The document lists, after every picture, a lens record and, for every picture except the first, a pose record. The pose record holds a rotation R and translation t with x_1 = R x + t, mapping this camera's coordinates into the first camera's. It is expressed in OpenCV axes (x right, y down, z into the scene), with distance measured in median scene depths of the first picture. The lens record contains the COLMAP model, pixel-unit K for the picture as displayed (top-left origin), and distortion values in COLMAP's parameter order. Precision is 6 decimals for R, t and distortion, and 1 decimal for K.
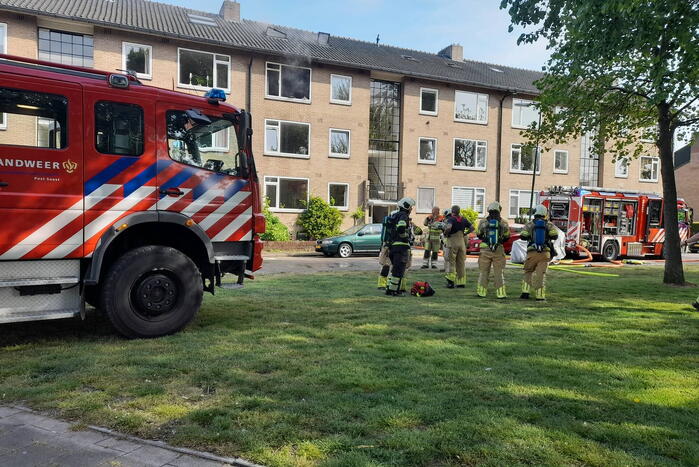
lens RADIAL K [[511.9, 0, 349.5], [0, 511.9, 233.5], [0, 0, 1]] dist [0.084093, -0.000394]
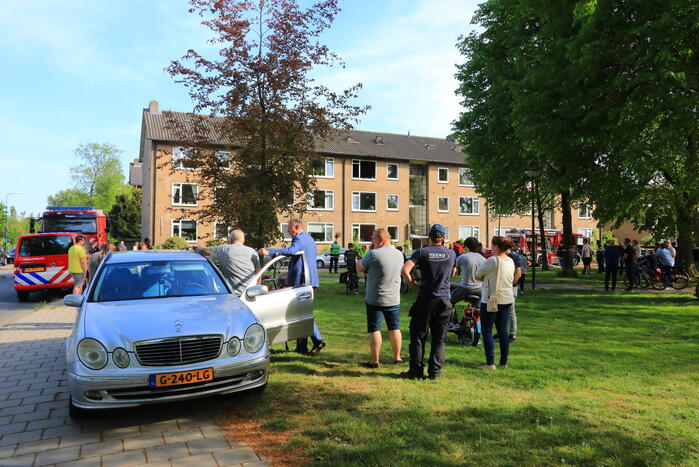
lens RADIAL K [[550.2, 0, 349.5], [0, 550.2, 233.5], [0, 0, 1]] dist [-0.006143, 0.002372]
pose [[0.999778, -0.019923, 0.006869, -0.181205], [0.020232, 0.998629, -0.048286, 0.012127], [-0.005897, 0.048414, 0.998810, -0.836975]]
